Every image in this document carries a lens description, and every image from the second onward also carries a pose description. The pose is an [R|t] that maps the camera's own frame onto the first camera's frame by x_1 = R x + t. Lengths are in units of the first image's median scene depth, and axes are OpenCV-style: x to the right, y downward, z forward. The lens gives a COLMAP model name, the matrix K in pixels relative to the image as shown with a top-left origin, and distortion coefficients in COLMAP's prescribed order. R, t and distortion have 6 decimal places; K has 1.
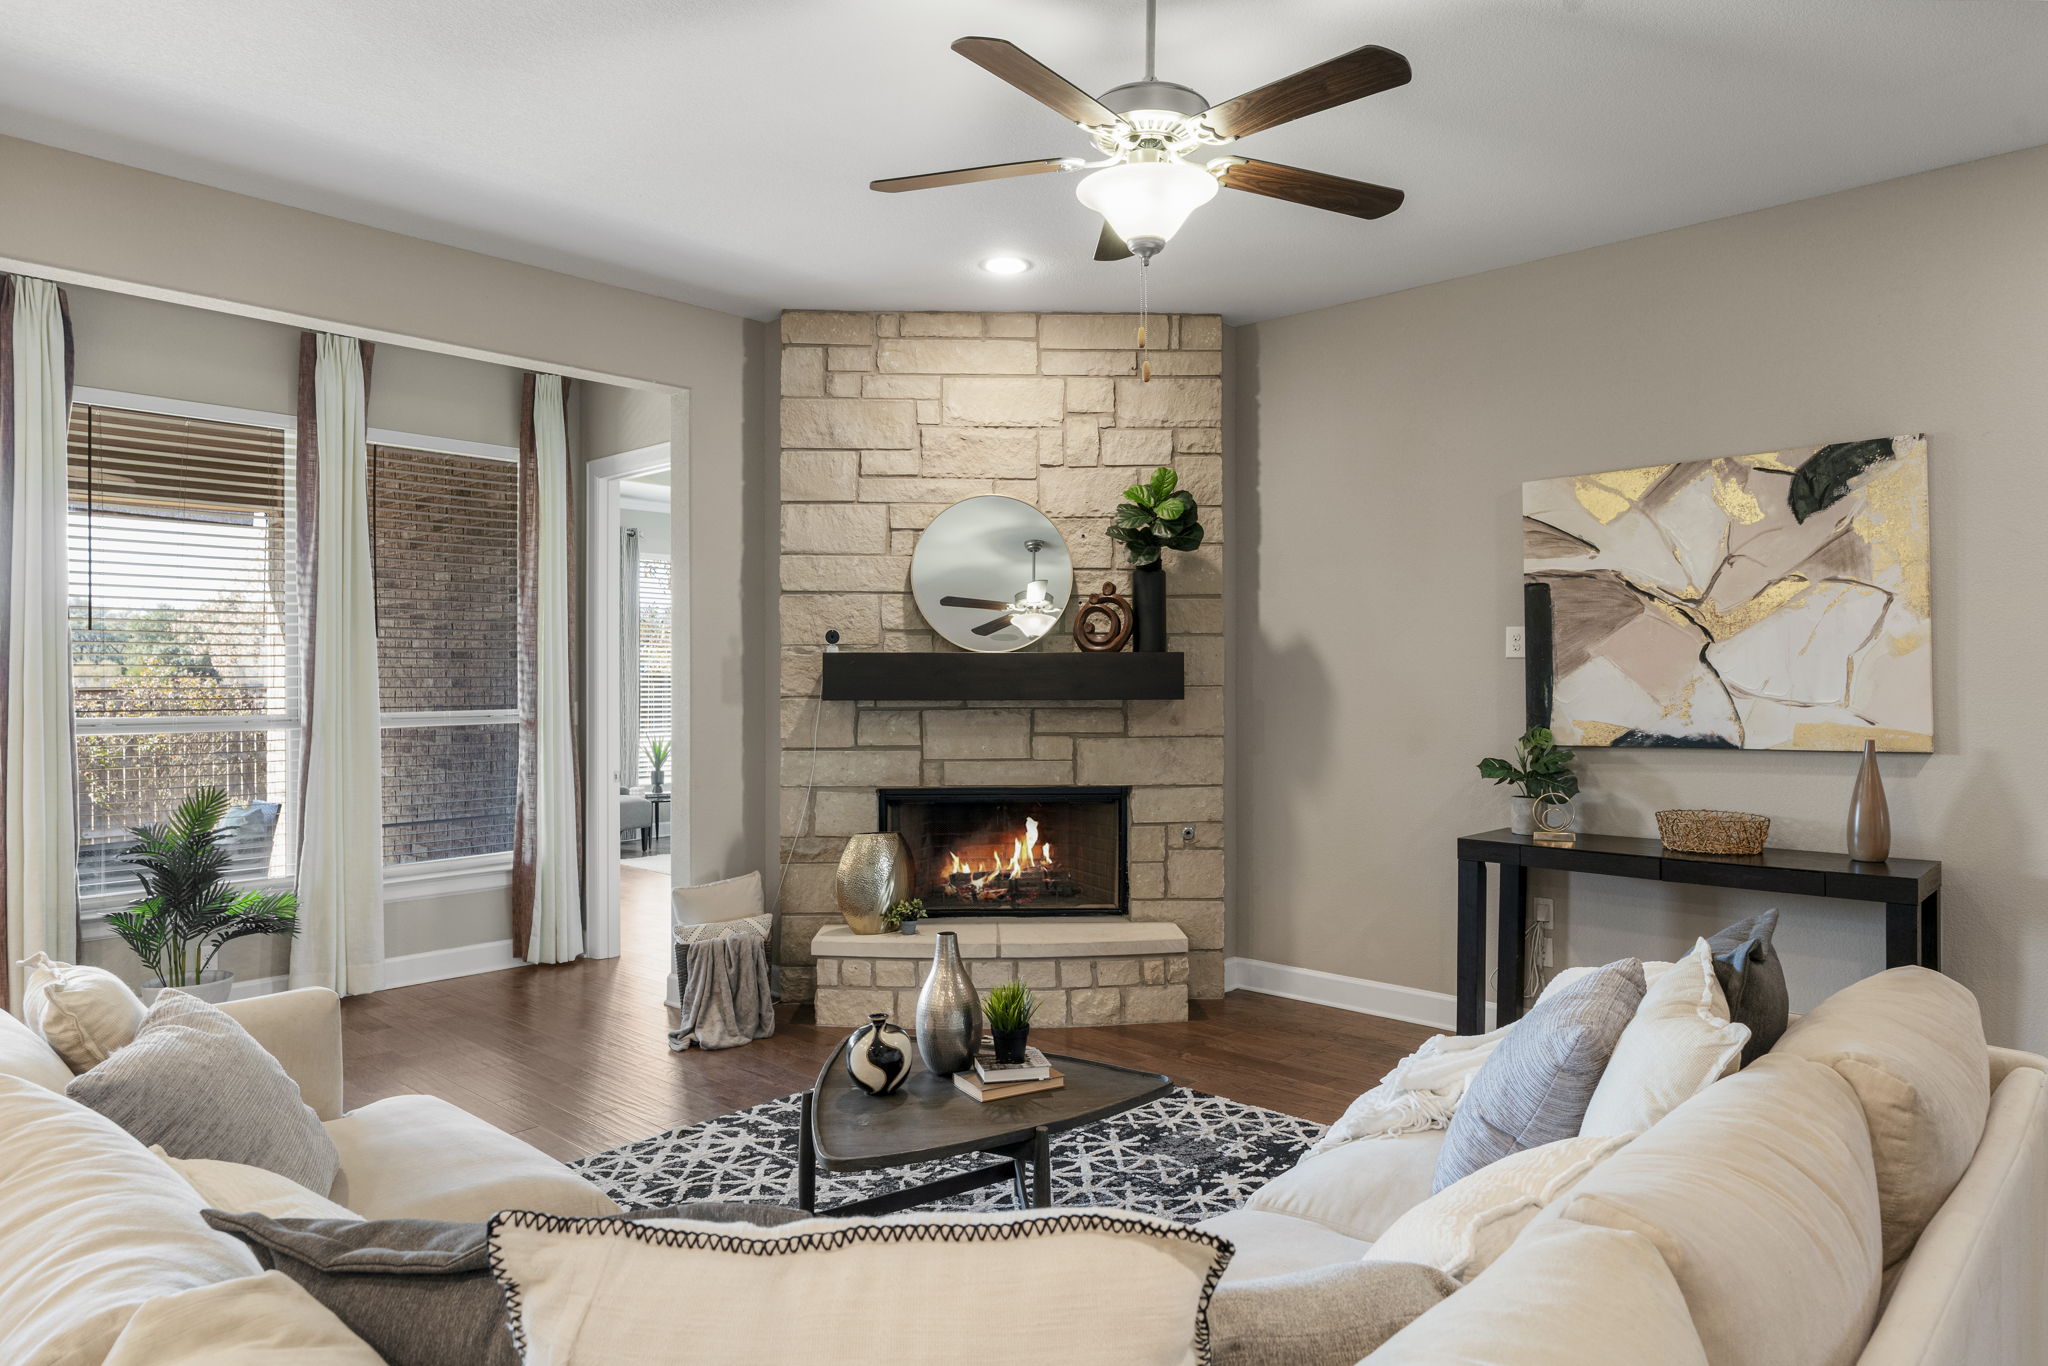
lens RADIAL K [[1295.7, 0, 1026.8], [0, 1295.7, 681.7], [0, 0, 1]] dist [-0.002735, 0.001462]
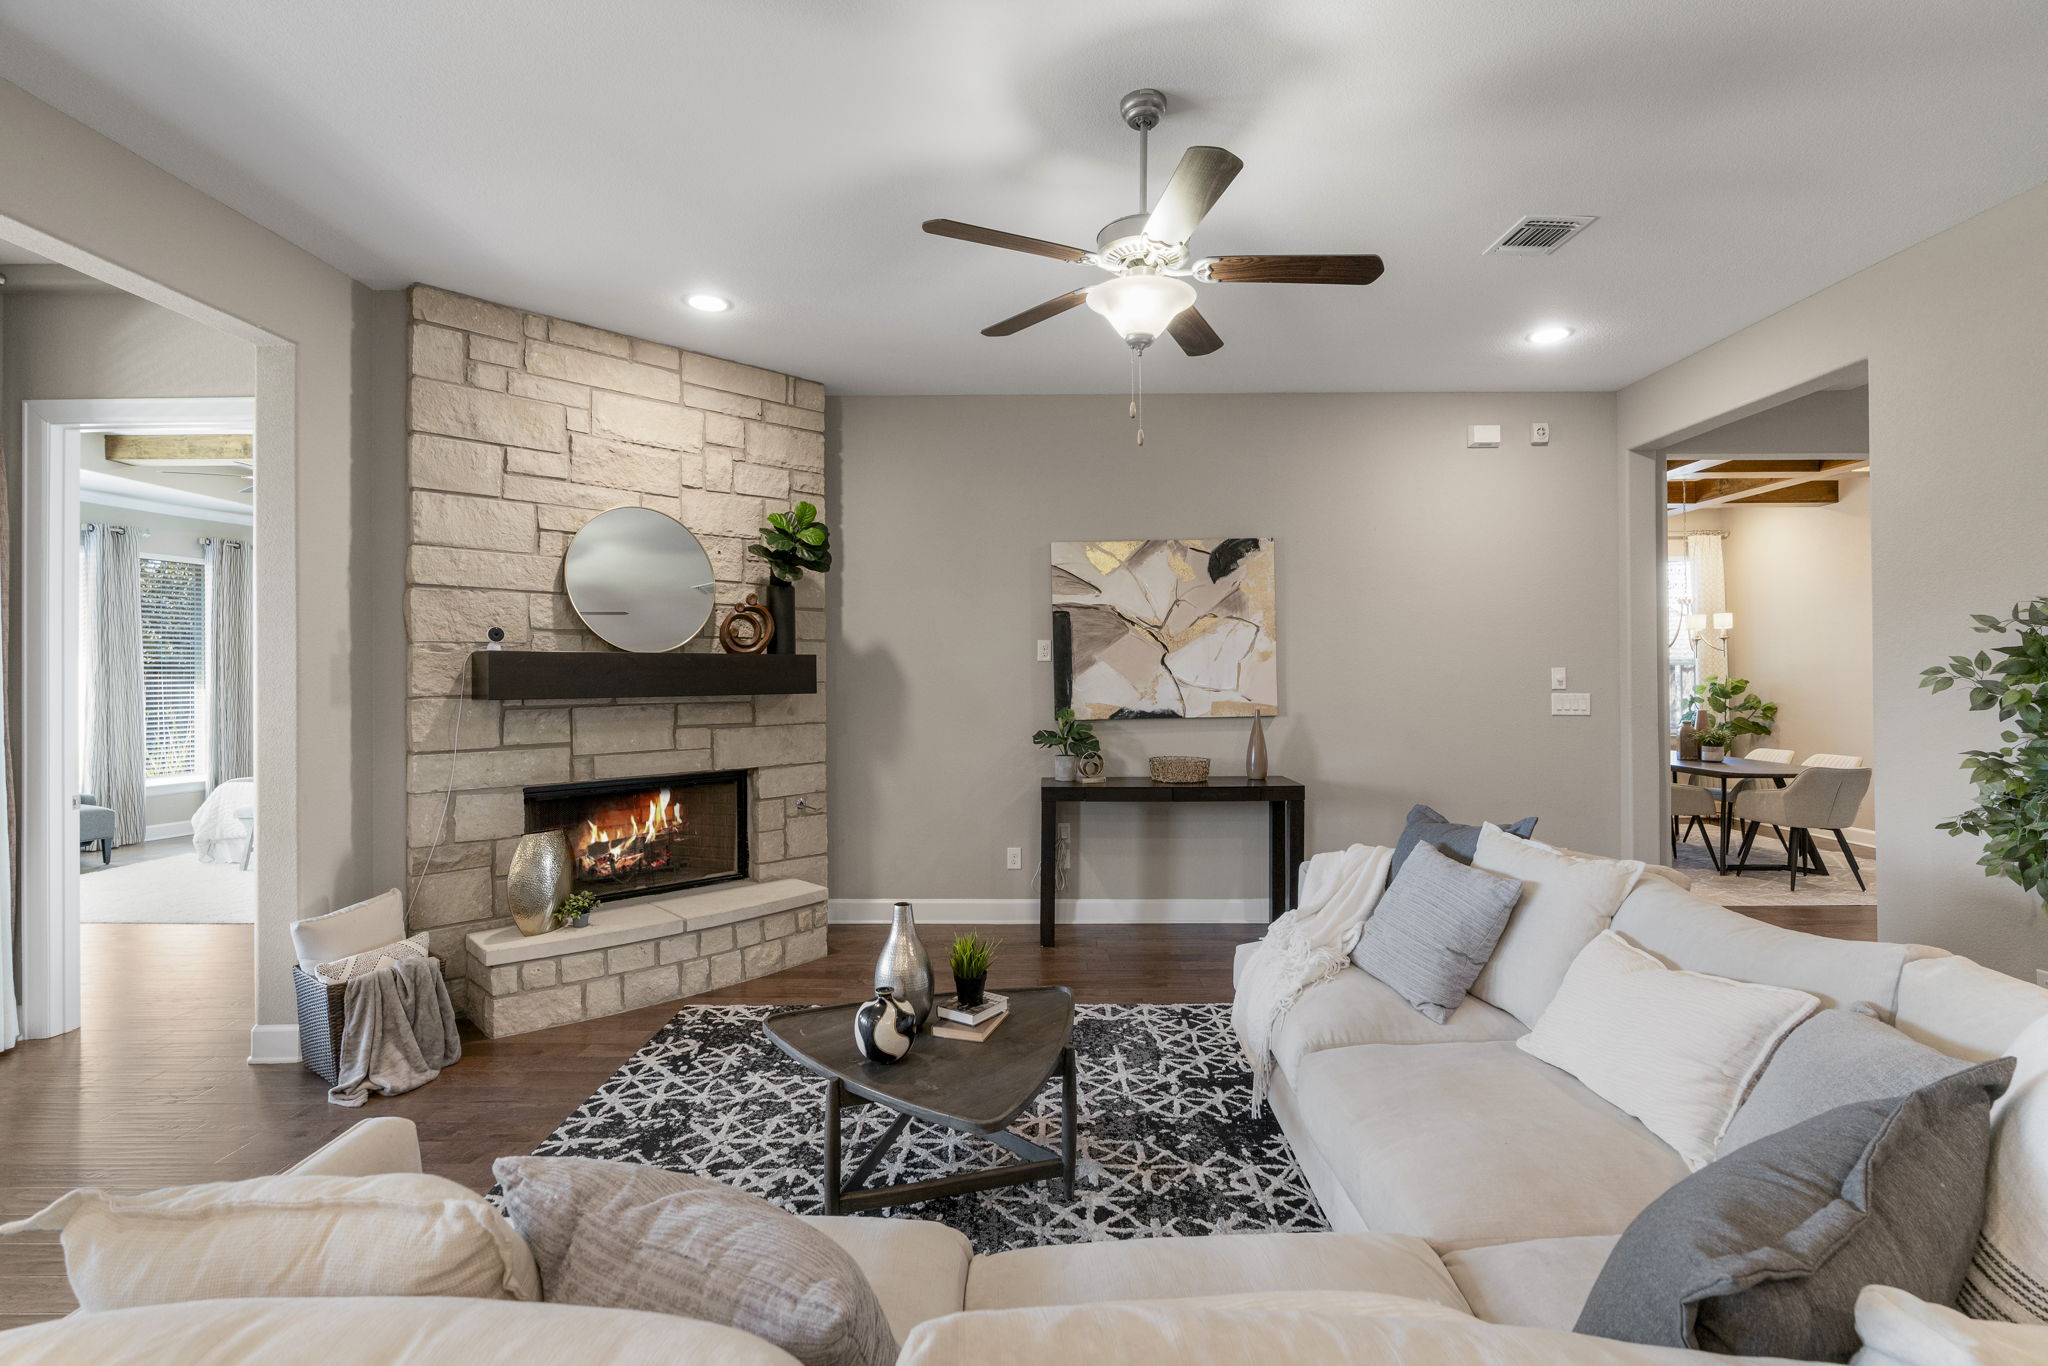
lens RADIAL K [[951.5, 0, 1026.8], [0, 951.5, 674.8], [0, 0, 1]] dist [-0.003015, 0.001689]
pose [[0.730929, -0.001739, 0.682451, -0.339755], [0.005858, 0.999976, -0.003725, 0.000614], [-0.682428, 0.006721, 0.730922, 0.204682]]
